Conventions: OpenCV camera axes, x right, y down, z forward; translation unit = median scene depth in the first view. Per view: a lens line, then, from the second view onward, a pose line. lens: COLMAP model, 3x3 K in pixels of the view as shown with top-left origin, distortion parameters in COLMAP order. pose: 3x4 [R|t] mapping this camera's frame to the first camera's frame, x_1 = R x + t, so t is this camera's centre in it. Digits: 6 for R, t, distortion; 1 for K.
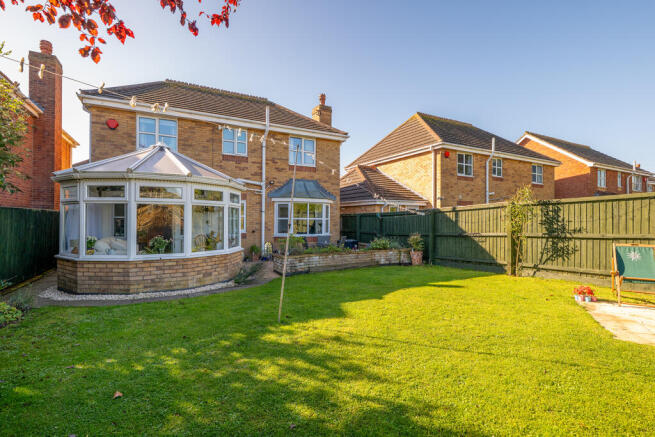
lens RADIAL K [[306.4, 0, 327.7], [0, 306.4, 220.5], [0, 0, 1]] dist [-0.003069, -0.000412]
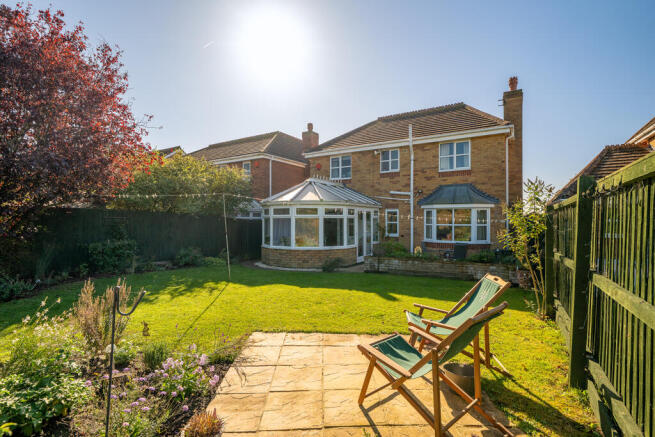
lens RADIAL K [[306.4, 0, 329.0], [0, 306.4, 221.2], [0, 0, 1]] dist [-0.003069, -0.000412]
pose [[0.511535, -0.000953, -0.859262, 0.598959], [0.002155, 0.999998, 0.000174, -0.019174], [0.859260, -0.001941, 0.511536, 0.168149]]
